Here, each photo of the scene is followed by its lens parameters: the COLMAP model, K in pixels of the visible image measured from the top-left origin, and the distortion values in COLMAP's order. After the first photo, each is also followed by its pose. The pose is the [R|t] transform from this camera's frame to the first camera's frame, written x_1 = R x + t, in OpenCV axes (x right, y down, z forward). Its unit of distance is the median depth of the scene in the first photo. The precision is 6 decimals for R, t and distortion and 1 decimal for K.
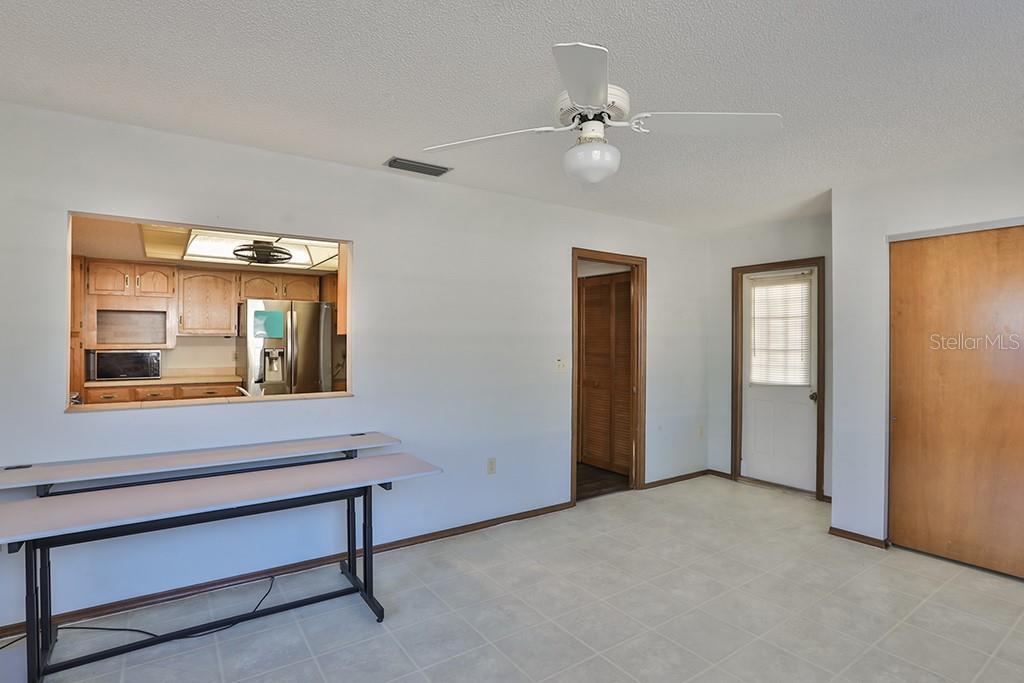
lens RADIAL K [[518.5, 0, 510.2], [0, 518.5, 342.9], [0, 0, 1]] dist [-0.014059, -0.000242]
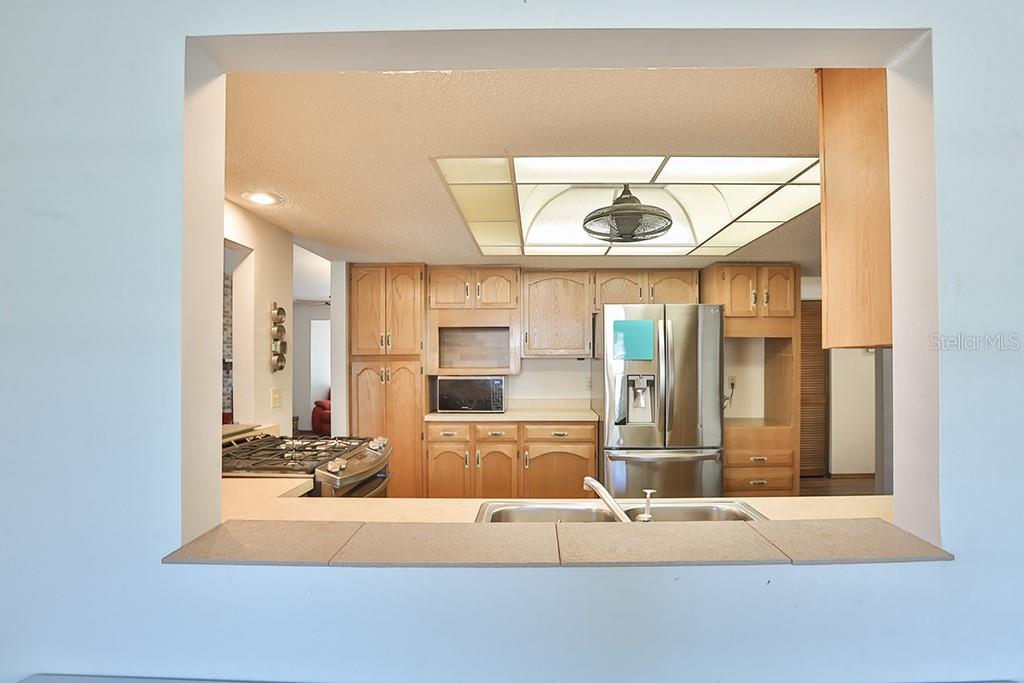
lens RADIAL K [[518.5, 0, 514.4], [0, 518.5, 351.5], [0, 0, 1]] dist [-0.014059, -0.000242]
pose [[0.802754, -0.019386, -0.595995, -0.190988], [0.004254, 0.999632, -0.026785, -0.002579], [0.596295, 0.018967, 0.802542, 0.368625]]
